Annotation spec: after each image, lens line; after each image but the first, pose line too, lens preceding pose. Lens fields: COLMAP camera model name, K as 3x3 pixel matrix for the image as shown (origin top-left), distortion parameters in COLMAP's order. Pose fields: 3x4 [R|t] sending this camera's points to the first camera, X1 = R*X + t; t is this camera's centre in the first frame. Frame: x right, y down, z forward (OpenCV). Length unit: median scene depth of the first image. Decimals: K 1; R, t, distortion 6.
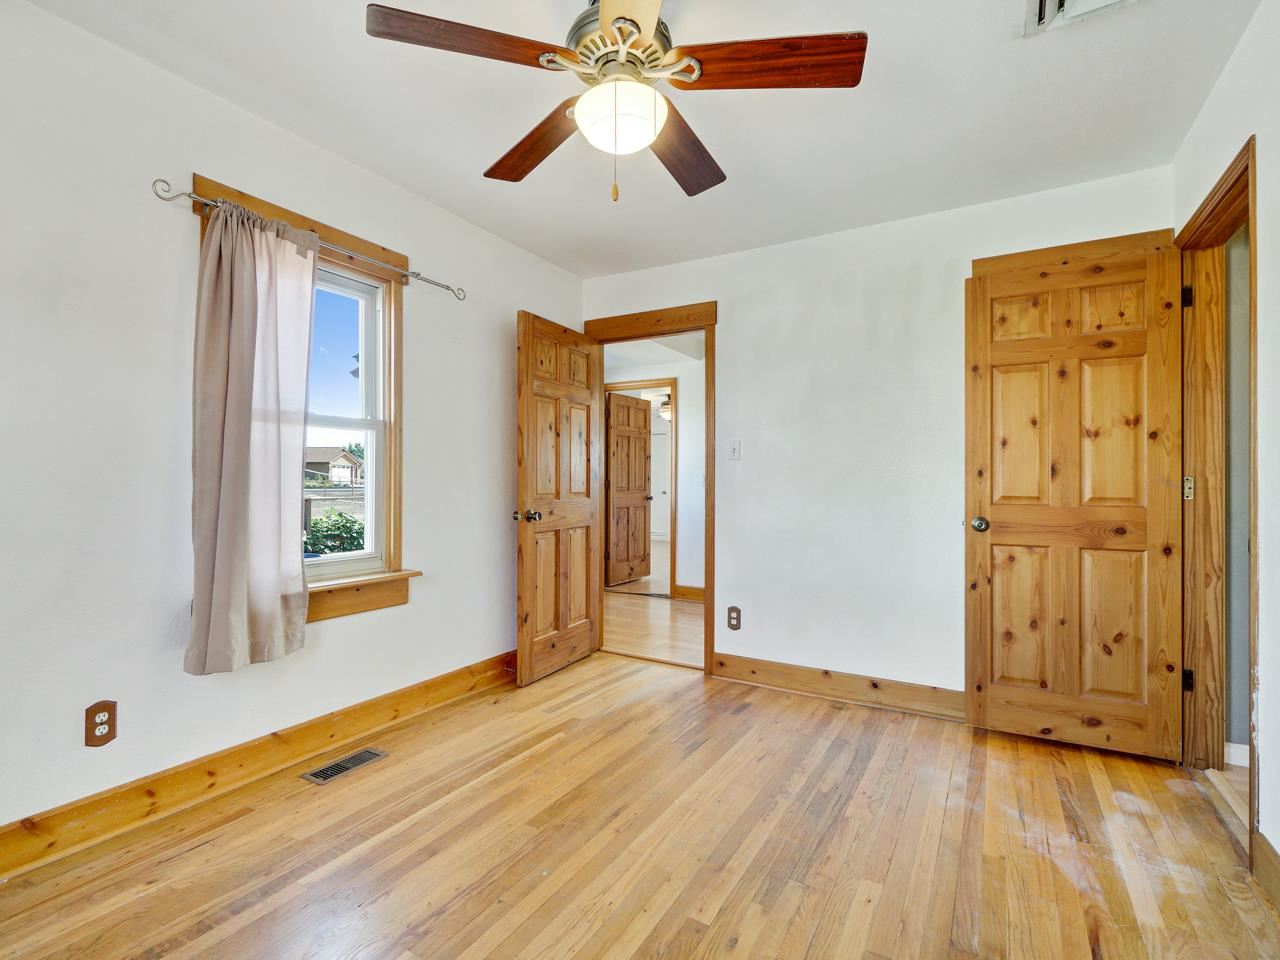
lens RADIAL K [[622.3, 0, 626.3], [0, 622.3, 476.8], [0, 0, 1]] dist [0.003047, 0.000799]
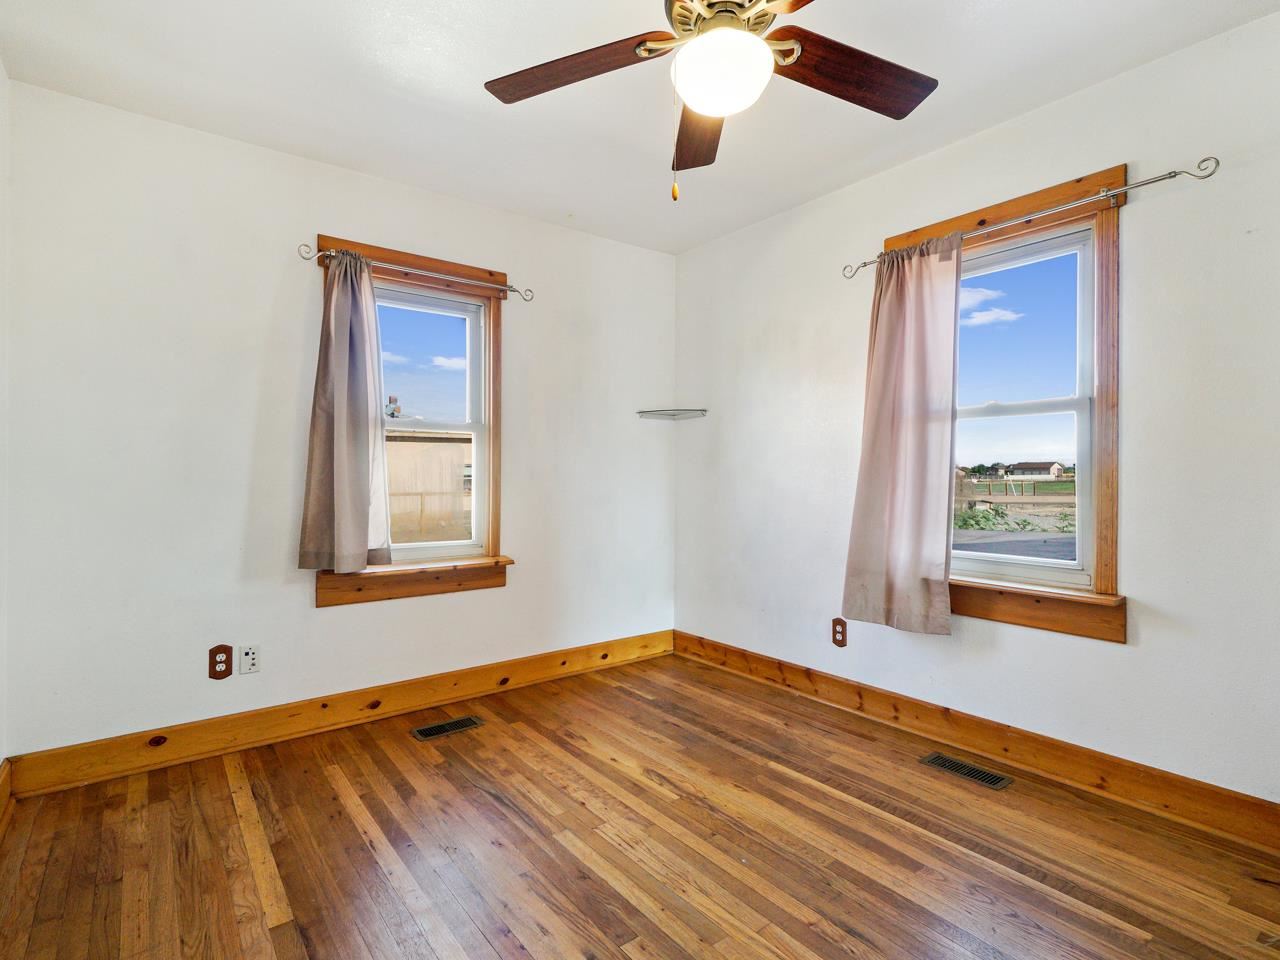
lens RADIAL K [[622.3, 0, 626.3], [0, 622.3, 476.8], [0, 0, 1]] dist [0.003047, 0.000799]
pose [[-0.364715, -0.008312, -0.931082, 0.694180], [0.001993, 0.999951, -0.009708, 0.020051], [0.931117, -0.005397, -0.364681, 0.940423]]
